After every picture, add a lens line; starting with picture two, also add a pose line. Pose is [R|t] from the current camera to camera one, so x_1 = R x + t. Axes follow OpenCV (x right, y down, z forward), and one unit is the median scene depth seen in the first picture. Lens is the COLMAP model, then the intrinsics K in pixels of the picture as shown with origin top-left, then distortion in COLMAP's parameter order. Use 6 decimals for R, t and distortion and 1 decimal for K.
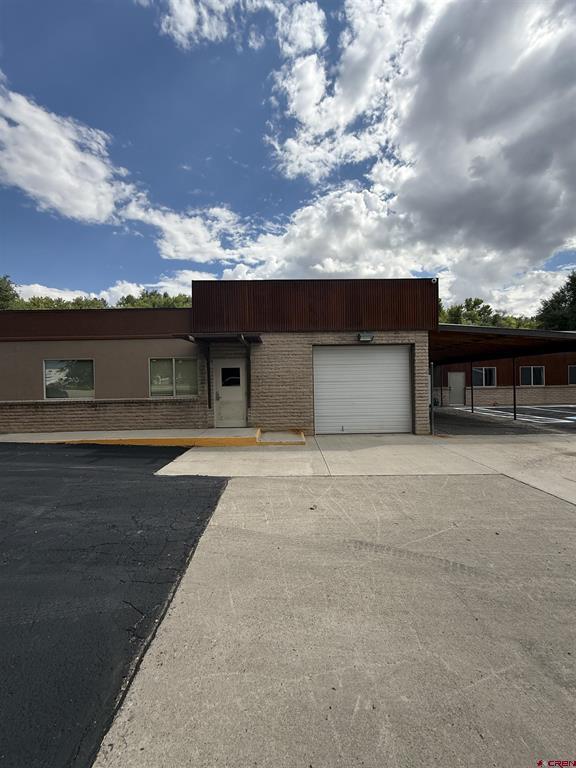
lens RADIAL K [[308.1, 0, 289.1], [0, 308.1, 382.2], [0, 0, 1]] dist [-0.001956, 0.000443]
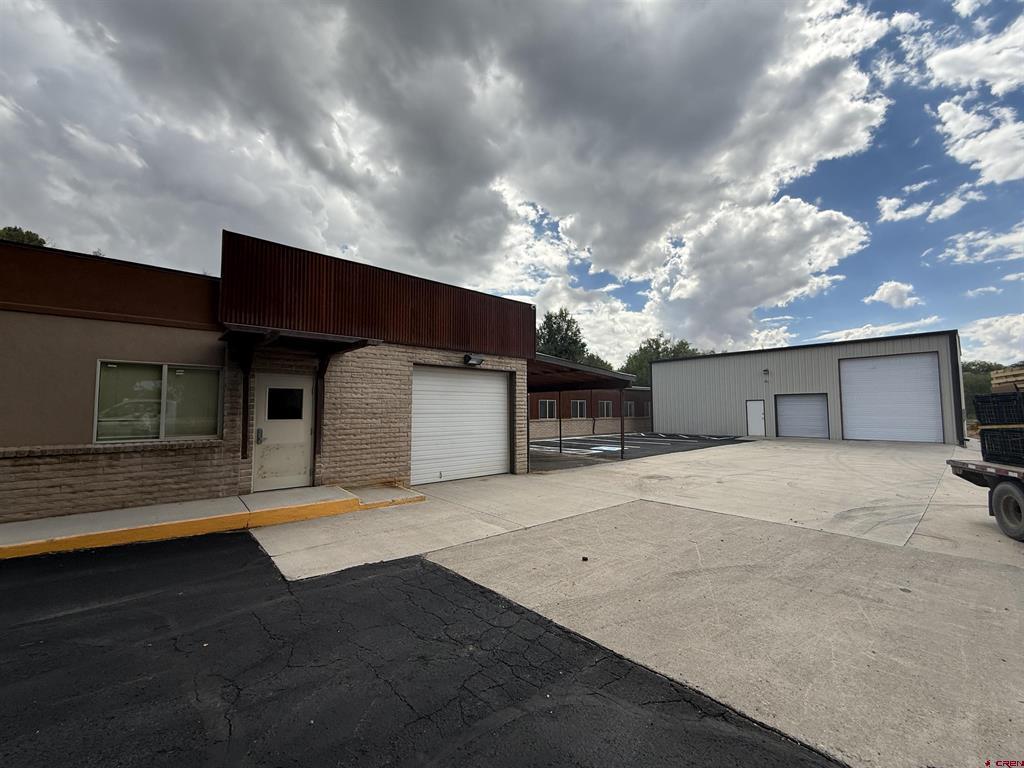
lens RADIAL K [[410.8, 0, 512.0], [0, 410.8, 384.0], [0, 0, 1]] dist [-0.001956, 0.000443]
pose [[0.757841, 0.056512, 0.649987, -0.376728], [-0.007389, 0.996921, -0.078061, 0.003773], [-0.652397, 0.054355, 0.755925, 0.104391]]
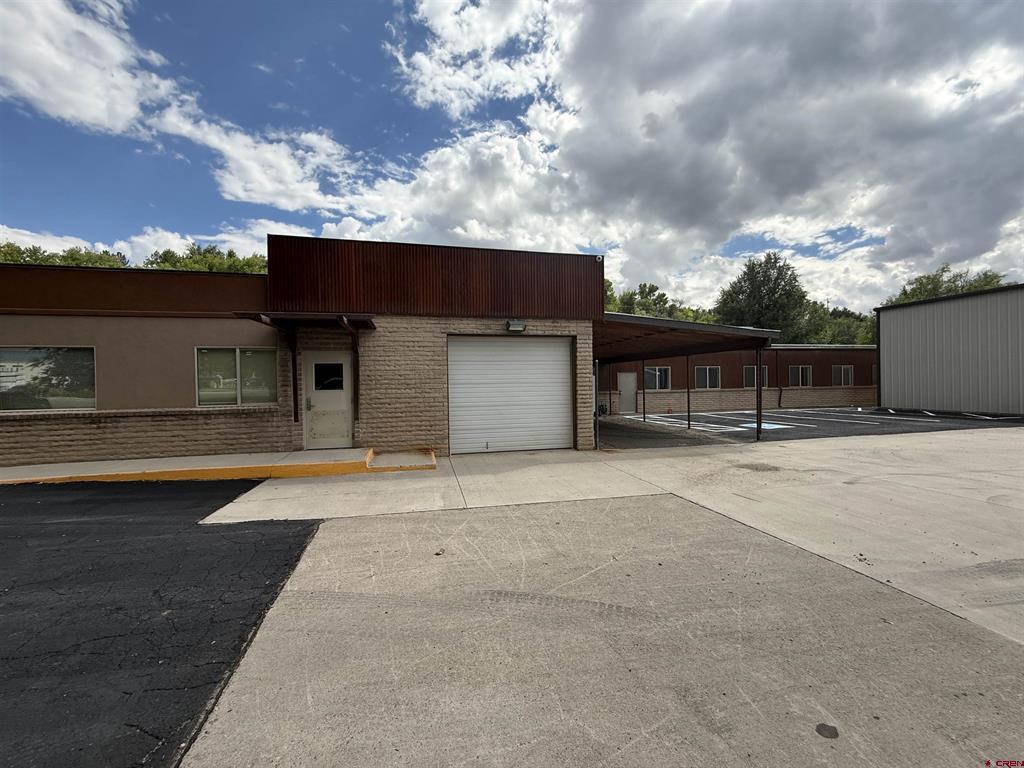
lens RADIAL K [[410.8, 0, 512.0], [0, 410.8, 384.0], [0, 0, 1]] dist [-0.001956, 0.000443]
pose [[0.976292, 0.001676, 0.216451, 0.014601], [-0.001170, 0.999996, -0.002466, 0.001808], [-0.216454, 0.002154, 0.976290, -0.001212]]
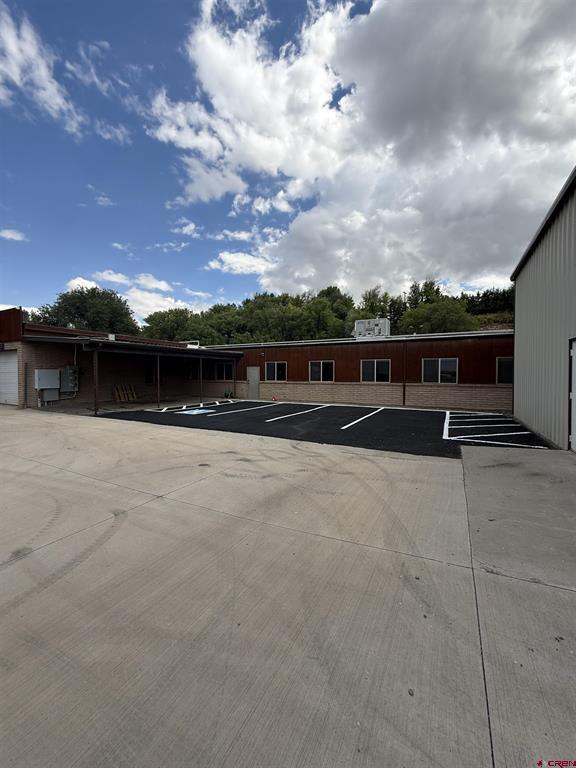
lens RADIAL K [[309.1, 0, 285.7], [0, 309.1, 395.3], [0, 0, 1]] dist [0.001538, 0.000207]
pose [[0.871196, 0.048843, -0.488499, 2.381765], [-0.014461, 0.997160, 0.073913, -0.030995], [0.490722, -0.057328, 0.869428, 0.301536]]
